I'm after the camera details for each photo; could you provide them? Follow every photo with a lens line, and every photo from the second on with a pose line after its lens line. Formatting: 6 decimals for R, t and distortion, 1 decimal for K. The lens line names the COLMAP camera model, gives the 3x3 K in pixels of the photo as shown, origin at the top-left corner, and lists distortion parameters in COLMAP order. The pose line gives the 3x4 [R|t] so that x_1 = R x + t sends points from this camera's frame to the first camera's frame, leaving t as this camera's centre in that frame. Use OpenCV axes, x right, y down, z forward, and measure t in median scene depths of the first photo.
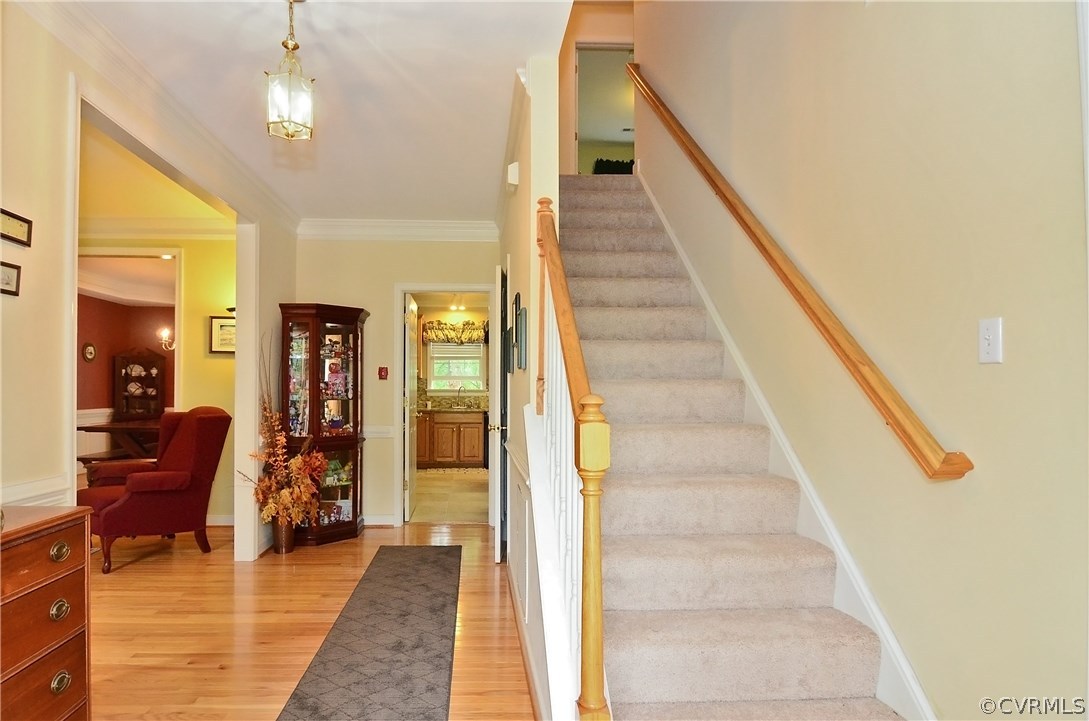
lens RADIAL K [[1381.1, 0, 544.5], [0, 1381.1, 362.3], [0, 0, 1]] dist [-0.000824, 0.000000]
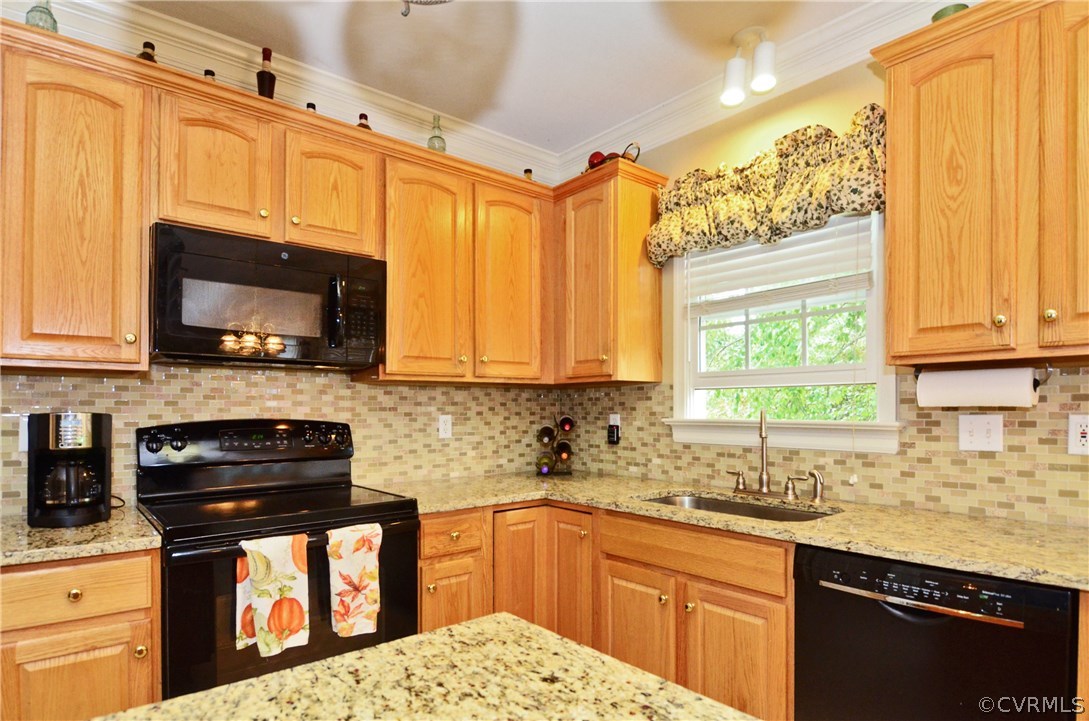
lens RADIAL K [[592.5, 0, 530.2], [0, 592.5, 407.6], [0, 0, 1]] dist [-0.003852, -0.003791]
pose [[0.595188, -0.007580, -0.803551, -0.001908], [0.020009, 0.999785, 0.005390, 0.015677], [0.803338, -0.019286, 0.595211, 0.902105]]
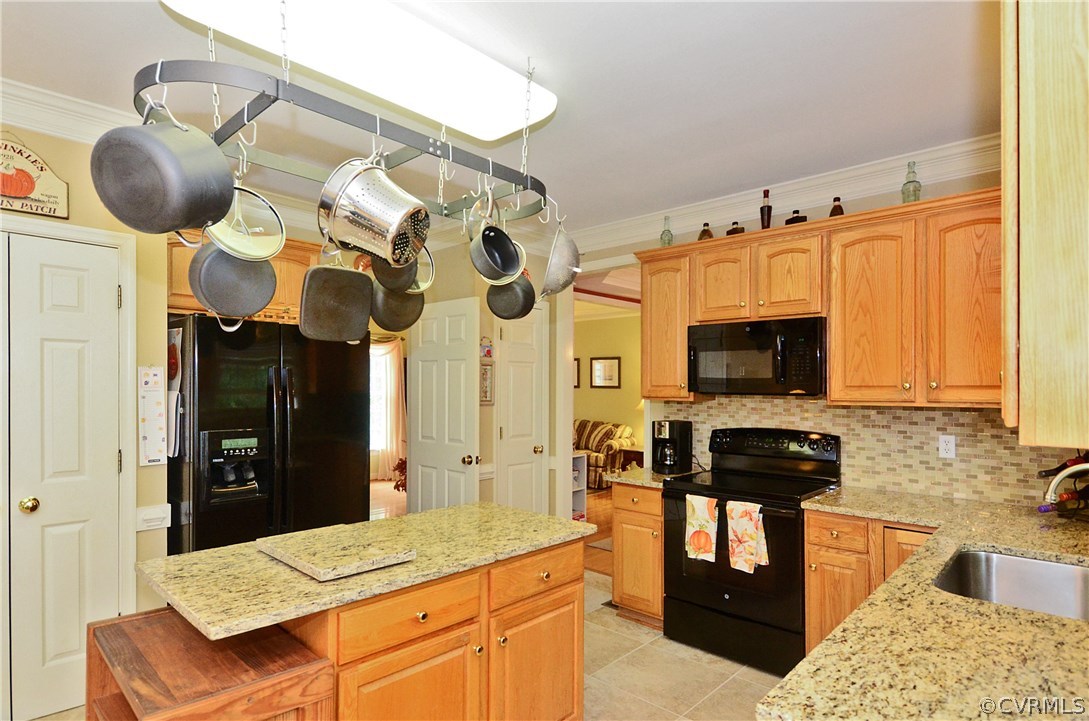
lens RADIAL K [[592.5, 0, 525.1], [0, 592.5, 386.2], [0, 0, 1]] dist [-0.003852, -0.003791]
pose [[-0.745036, -0.004477, -0.667009, 0.056313], [0.009135, 0.999815, -0.016915, 0.005467], [0.666962, -0.018695, -0.744857, 1.032143]]
